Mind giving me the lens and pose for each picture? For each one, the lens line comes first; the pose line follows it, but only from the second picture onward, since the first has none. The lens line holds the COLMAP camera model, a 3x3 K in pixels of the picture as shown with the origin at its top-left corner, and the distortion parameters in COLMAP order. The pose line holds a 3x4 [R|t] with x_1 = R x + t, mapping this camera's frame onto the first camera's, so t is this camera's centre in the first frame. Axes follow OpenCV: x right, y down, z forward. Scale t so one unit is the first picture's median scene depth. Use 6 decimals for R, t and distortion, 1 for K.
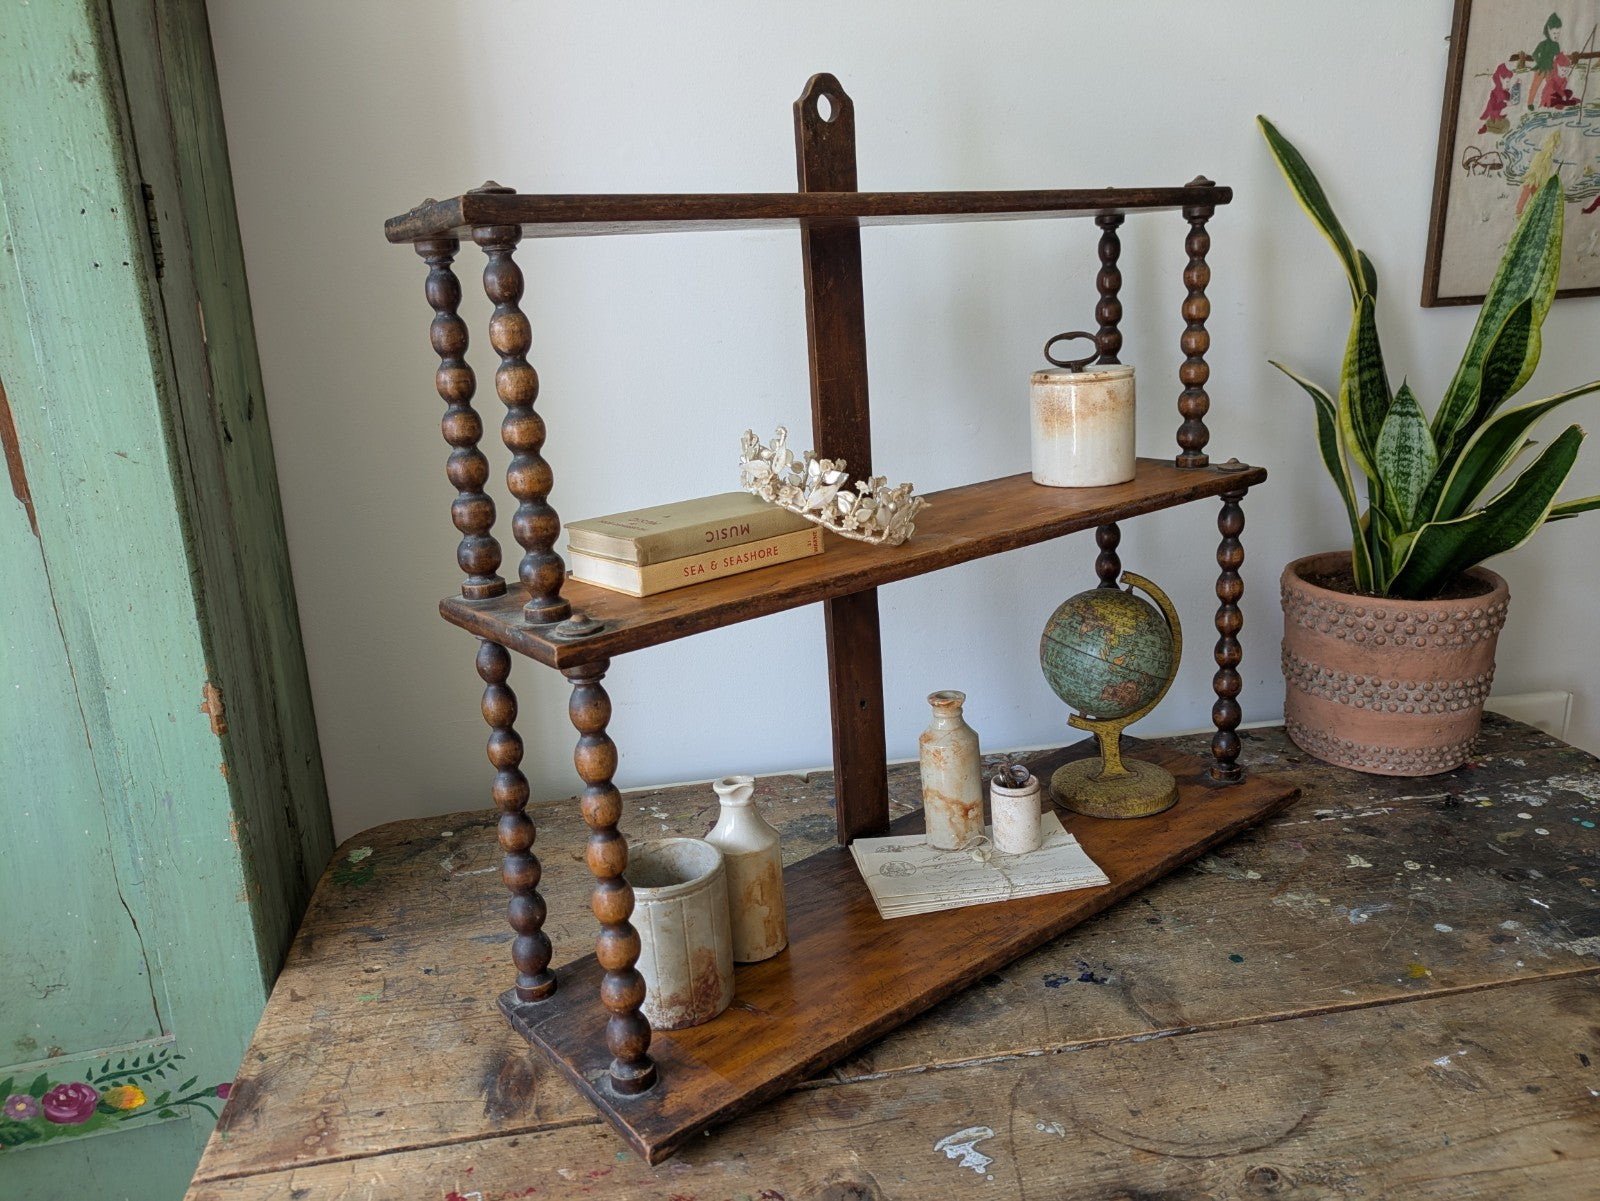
lens RADIAL K [[1214.1, 0, 816.9], [0, 1214.1, 586.5], [0, 0, 1]] dist [0.018797, -0.008282]
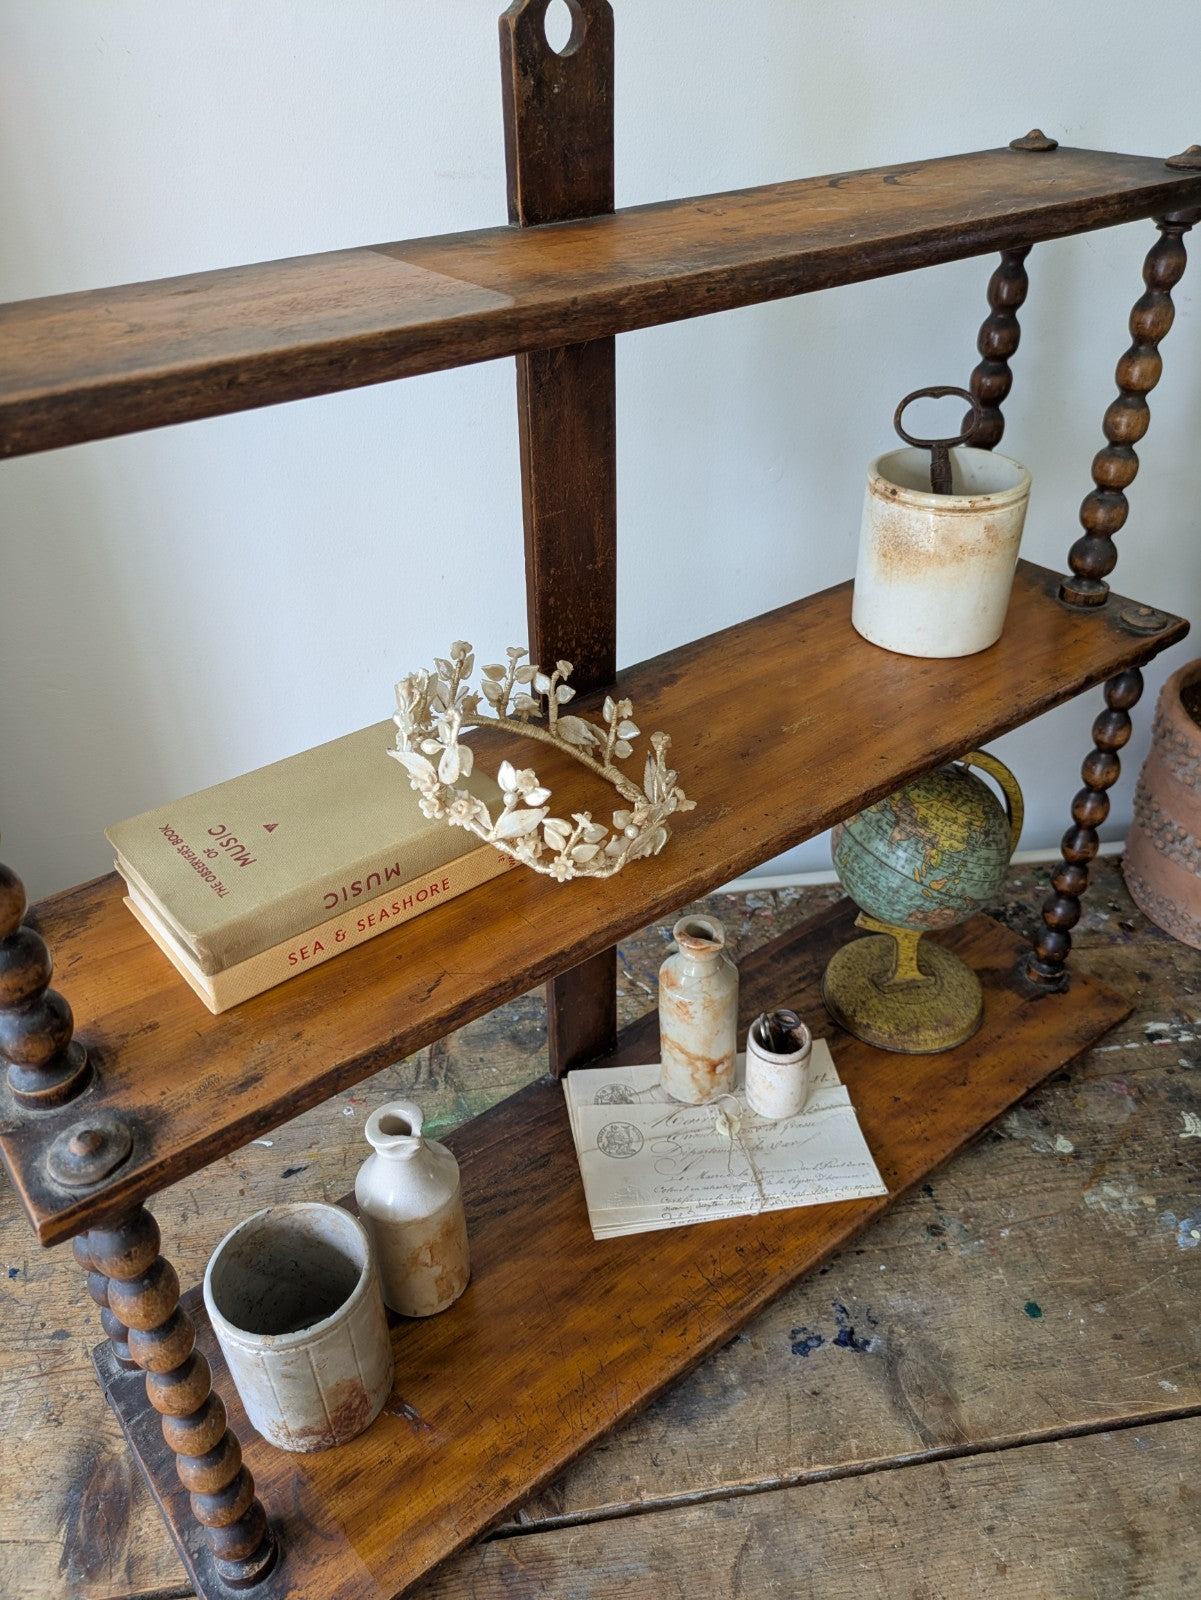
lens RADIAL K [[1214.1, 0, 604.2], [0, 1214.1, 815.8], [0, 0, 1]] dist [0.018797, -0.008282]
pose [[0.998616, 0.043866, 0.029018, 0.025195], [-0.051443, 0.929481, 0.365264, -0.258820], [-0.010949, -0.366251, 0.930452, 0.360491]]
